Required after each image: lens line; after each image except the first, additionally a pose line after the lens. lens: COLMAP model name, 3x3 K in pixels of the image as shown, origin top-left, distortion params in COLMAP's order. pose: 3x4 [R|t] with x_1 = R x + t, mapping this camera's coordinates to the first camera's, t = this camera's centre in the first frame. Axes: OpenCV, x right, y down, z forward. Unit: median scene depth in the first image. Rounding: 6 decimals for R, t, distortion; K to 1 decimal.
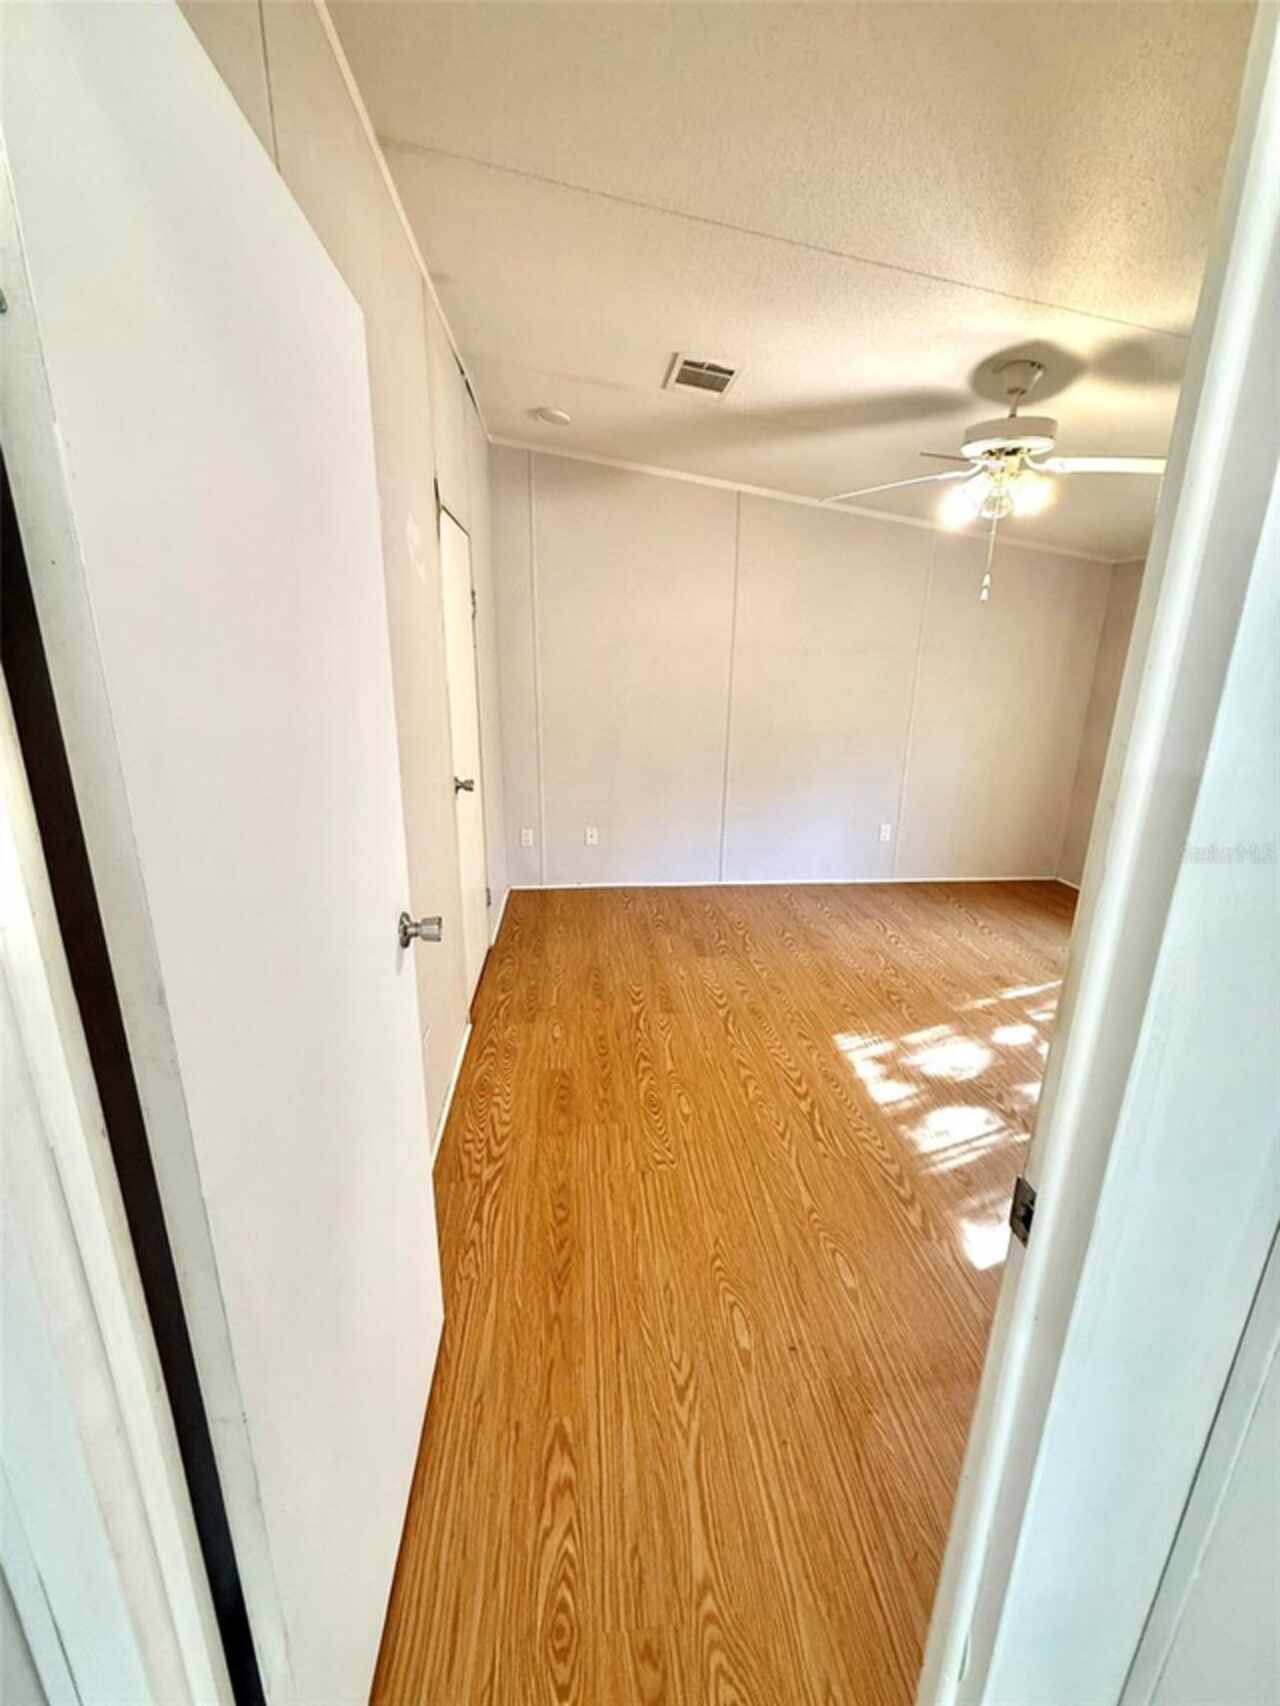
lens RADIAL K [[677.2, 0, 642.7], [0, 677.2, 849.6], [0, 0, 1]] dist [-0.000928, 0.000477]
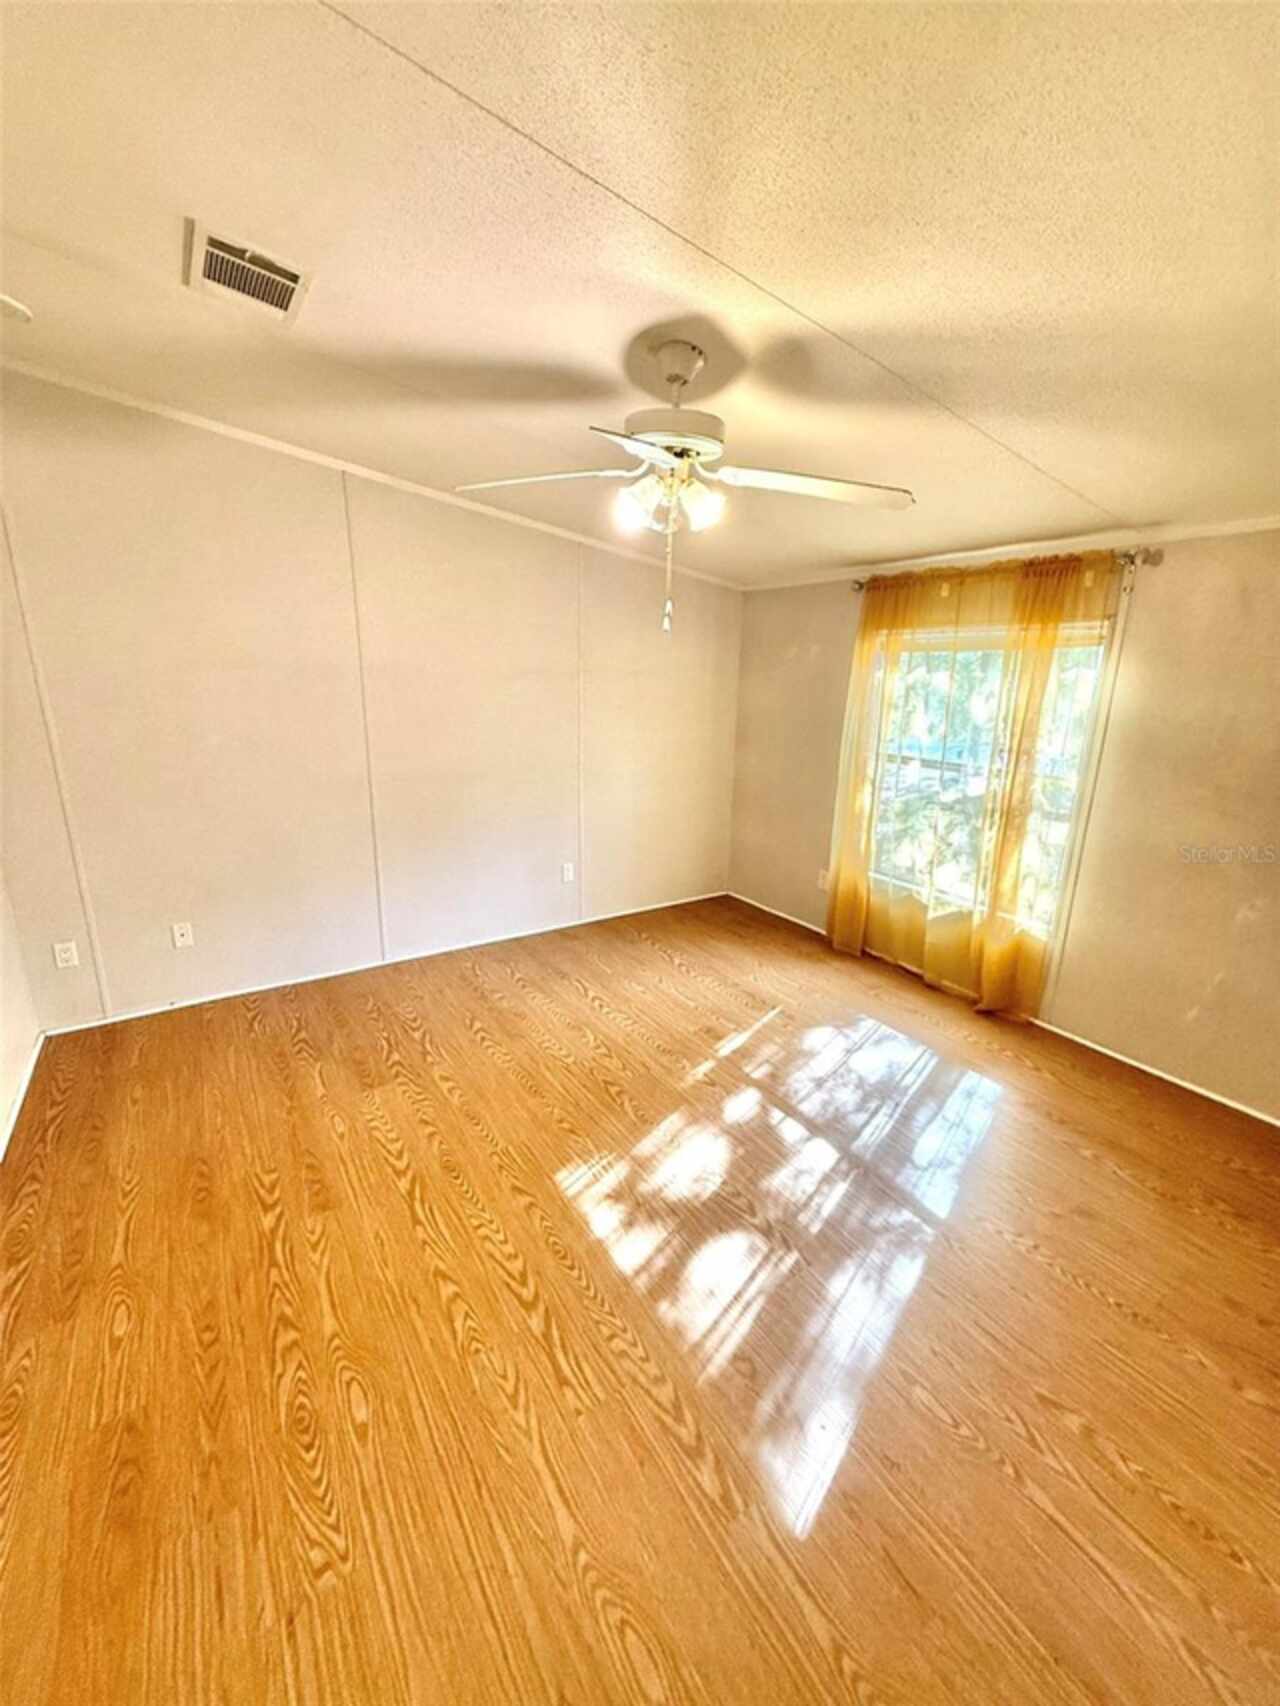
lens RADIAL K [[677.2, 0, 638.9], [0, 677.2, 847.4], [0, 0, 1]] dist [-0.000928, 0.000477]
pose [[0.883986, -0.115658, 0.452981, 0.060649], [0.121065, 0.992496, 0.017153, -0.111452], [-0.451565, 0.039677, 0.891355, 0.260554]]
